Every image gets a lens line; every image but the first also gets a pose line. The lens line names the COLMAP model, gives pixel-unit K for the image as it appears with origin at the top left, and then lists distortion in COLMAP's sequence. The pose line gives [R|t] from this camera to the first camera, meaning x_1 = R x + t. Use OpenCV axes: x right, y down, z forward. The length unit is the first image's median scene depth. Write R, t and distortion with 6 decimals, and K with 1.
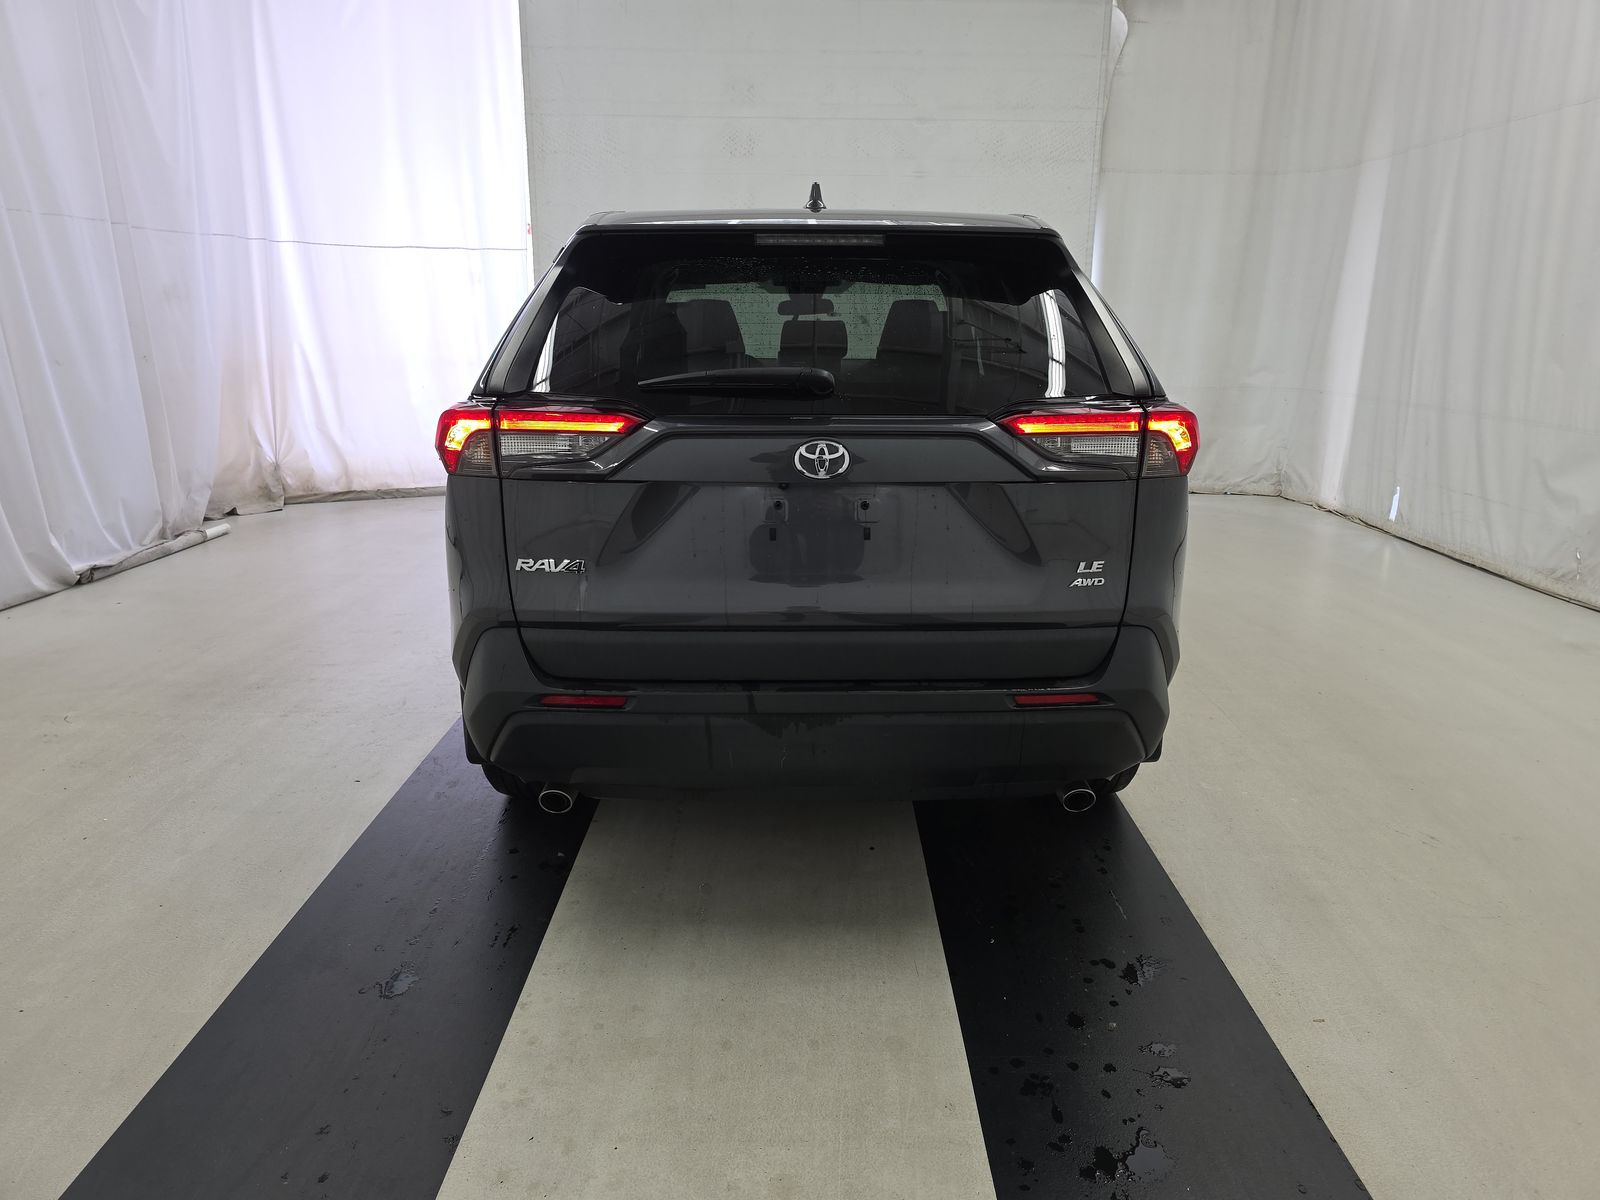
lens RADIAL K [[1091.9, 0, 808.7], [0, 1091.9, 591.0], [0, 0, 1]] dist [0.036155, -0.031701]
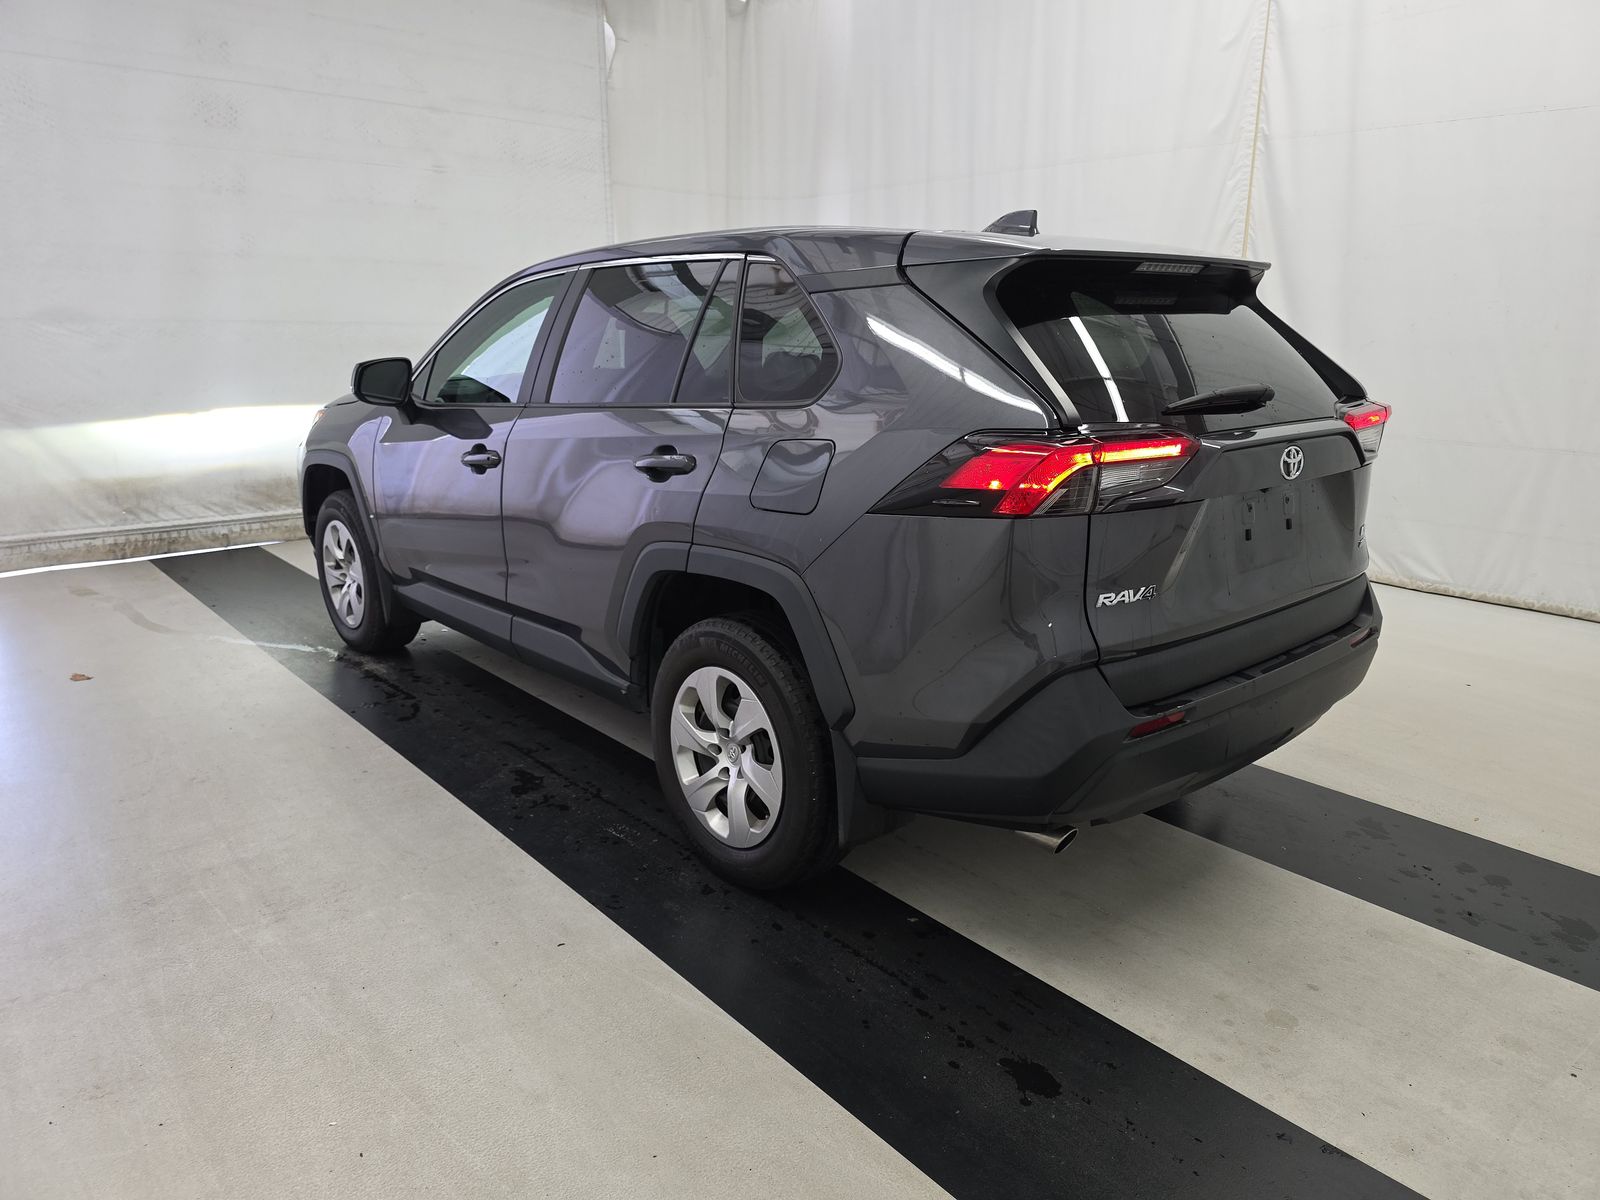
lens RADIAL K [[1091.9, 0, 798.9], [0, 1091.9, 609.5], [0, 0, 1]] dist [0.036155, -0.031701]
pose [[0.755598, -0.168952, 0.632872, -1.077443], [0.160746, 0.984447, 0.070891, -0.127813], [-0.635006, 0.048166, 0.771004, 0.426472]]
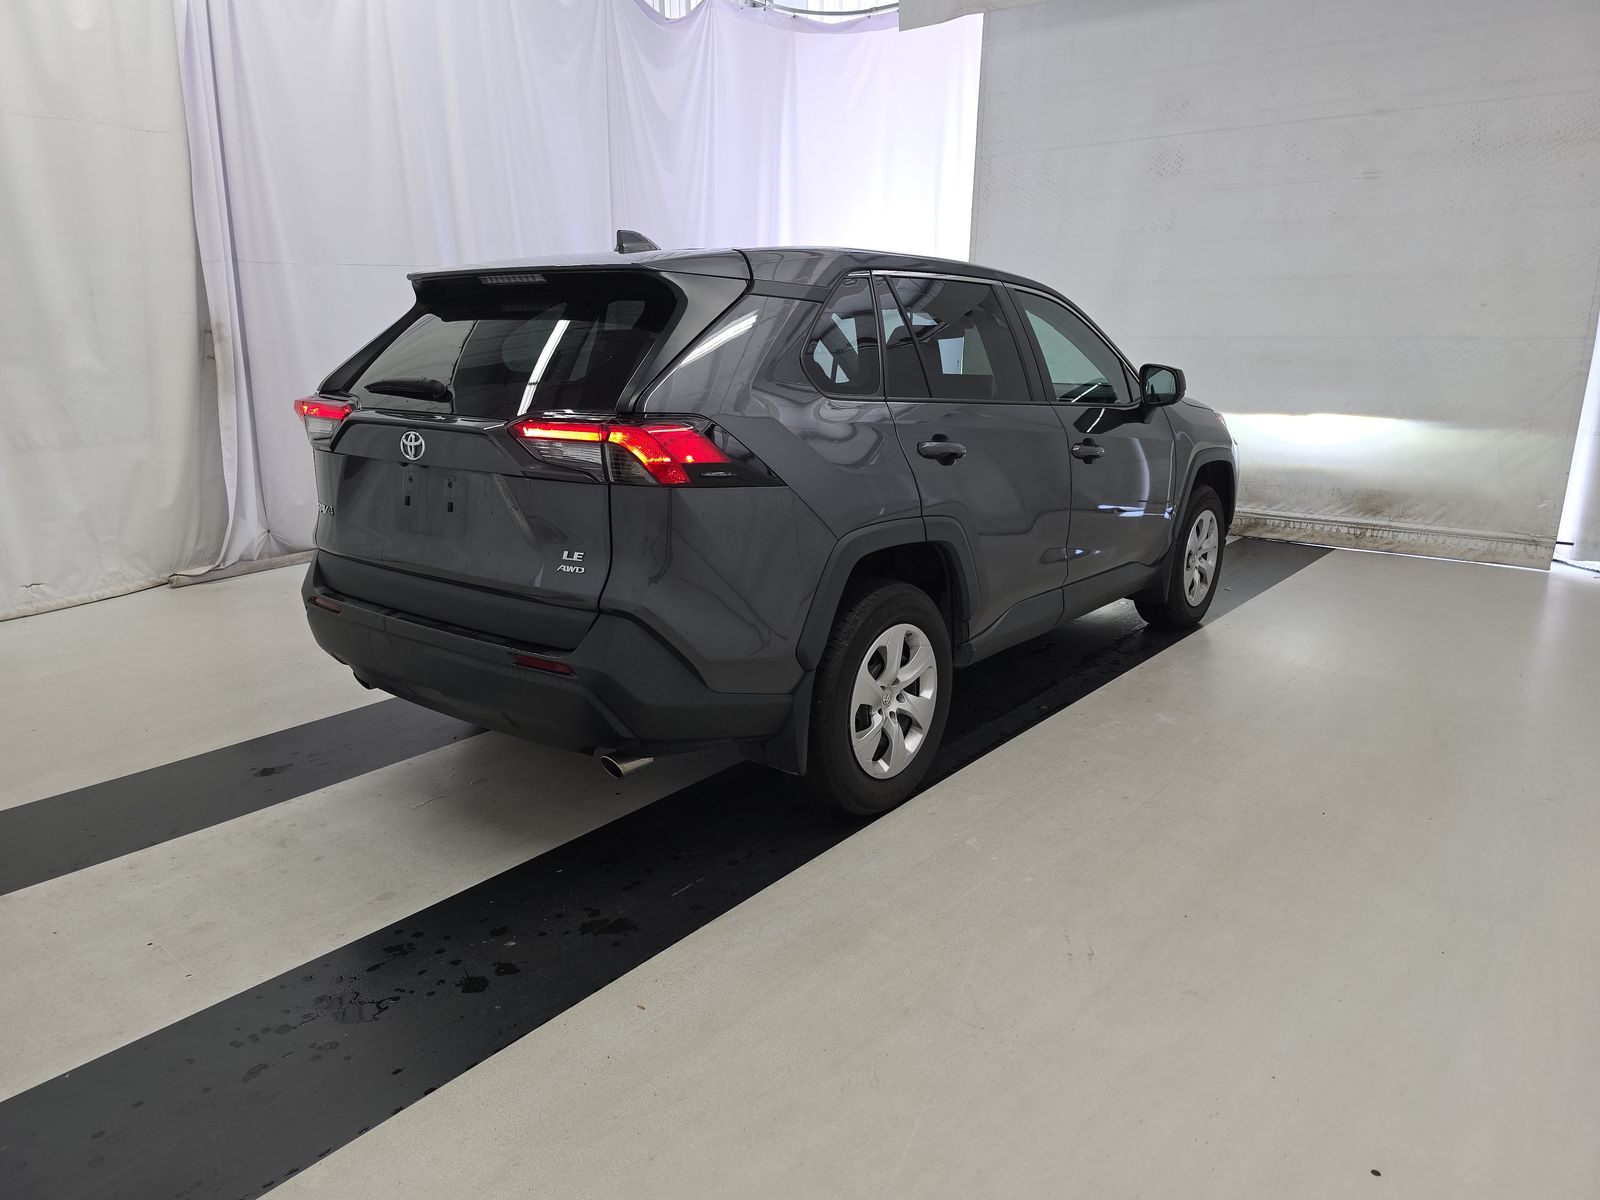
lens RADIAL K [[1091.9, 0, 799.2], [0, 1091.9, 602.2], [0, 0, 1]] dist [0.036155, -0.031701]
pose [[0.772002, 0.148040, -0.618140, 1.164433], [-0.156332, 0.986849, 0.041098, -0.058838], [0.616095, 0.064908, 0.784993, 0.245829]]
